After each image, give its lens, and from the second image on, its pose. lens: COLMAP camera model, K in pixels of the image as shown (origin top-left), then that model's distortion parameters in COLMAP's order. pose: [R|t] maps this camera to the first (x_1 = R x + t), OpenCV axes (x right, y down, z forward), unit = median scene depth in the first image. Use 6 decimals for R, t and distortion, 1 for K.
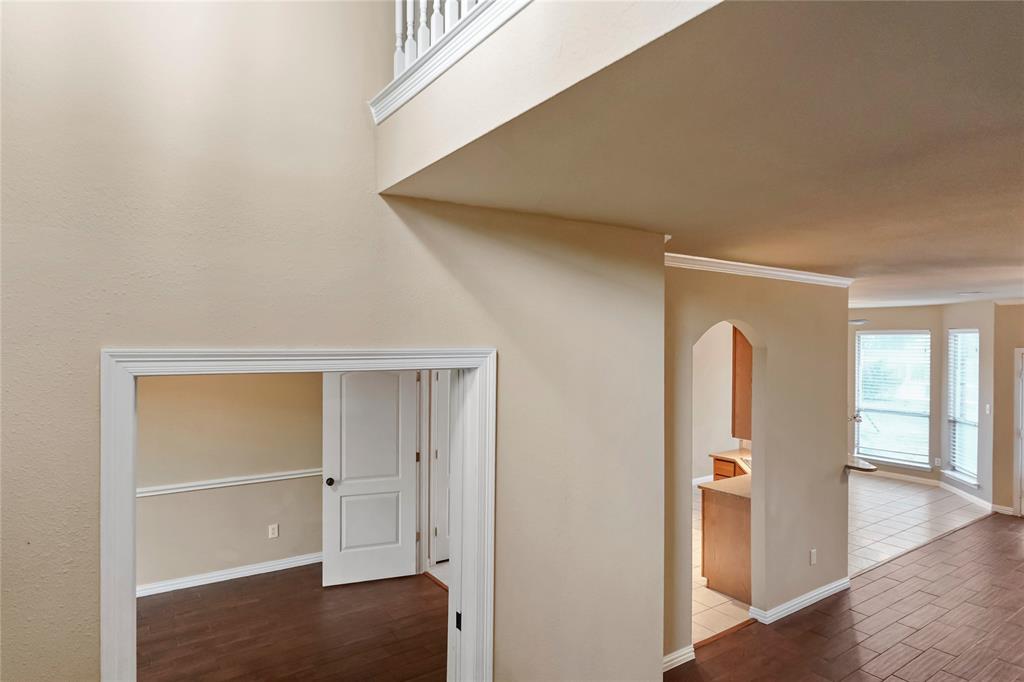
lens RADIAL K [[586.3, 0, 515.5], [0, 586.3, 347.4], [0, 0, 1]] dist [0.003162, 0.001347]
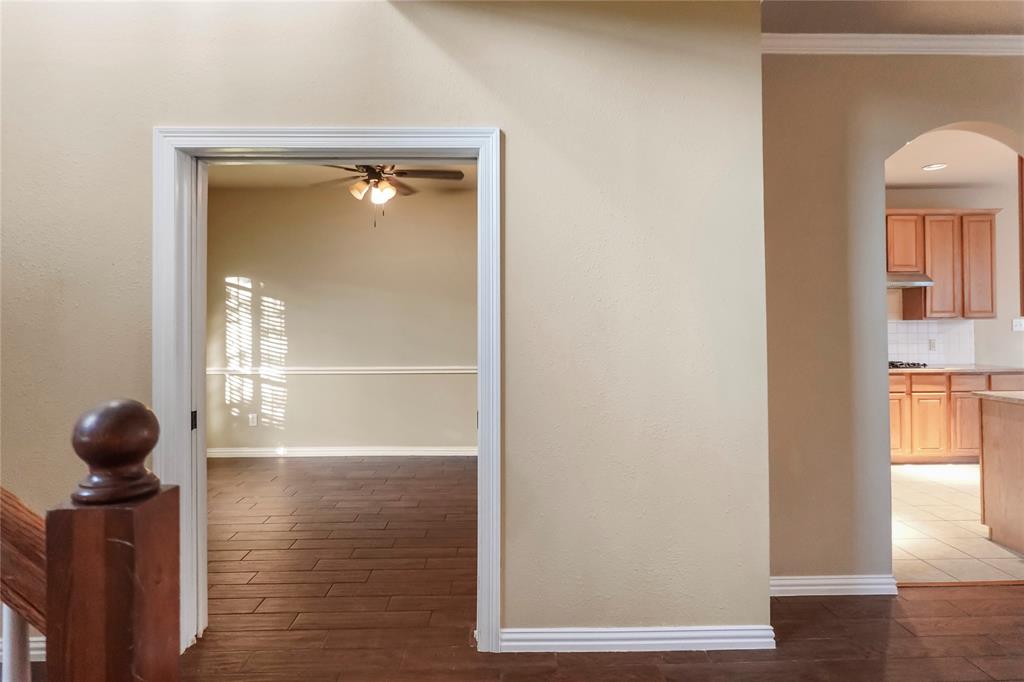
lens RADIAL K [[586.3, 0, 510.2], [0, 586.3, 334.8], [0, 0, 1]] dist [0.003162, 0.001347]
pose [[0.829390, -0.010154, -0.558577, 0.255349], [0.007502, 0.999947, -0.007040, 0.173225], [0.558619, 0.001648, 0.829423, 0.114295]]
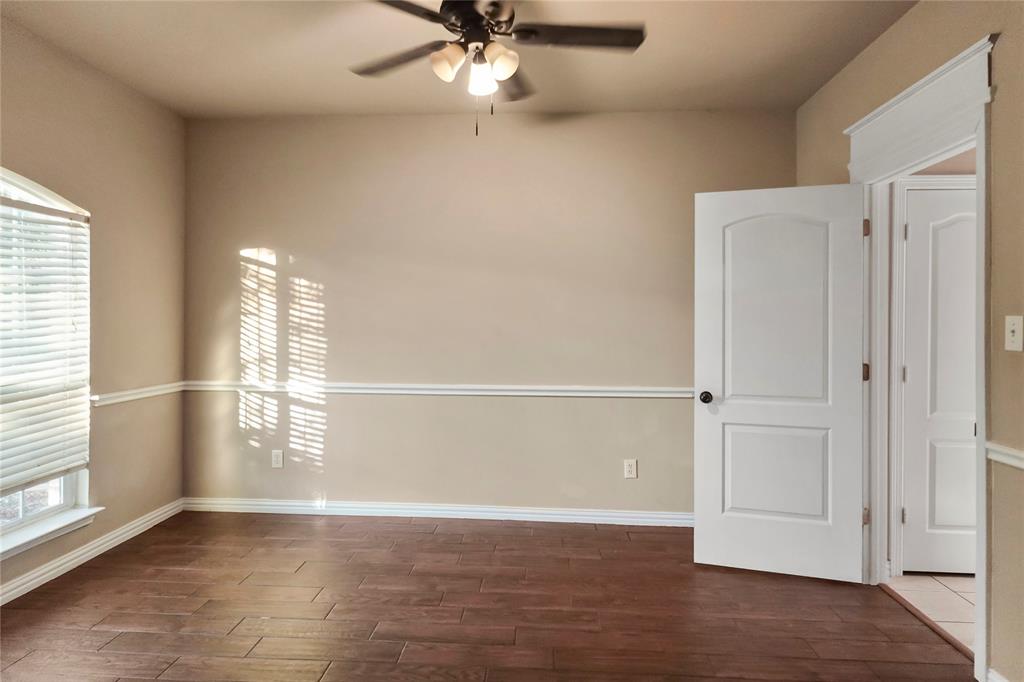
lens RADIAL K [[586.3, 0, 516.4], [0, 586.3, 335.6], [0, 0, 1]] dist [0.003162, 0.001347]
pose [[0.782385, 0.002432, -0.622790, -0.084638], [-0.003668, 0.999993, -0.000702, 0.163410], [0.622784, 0.002833, 0.782389, 0.383824]]
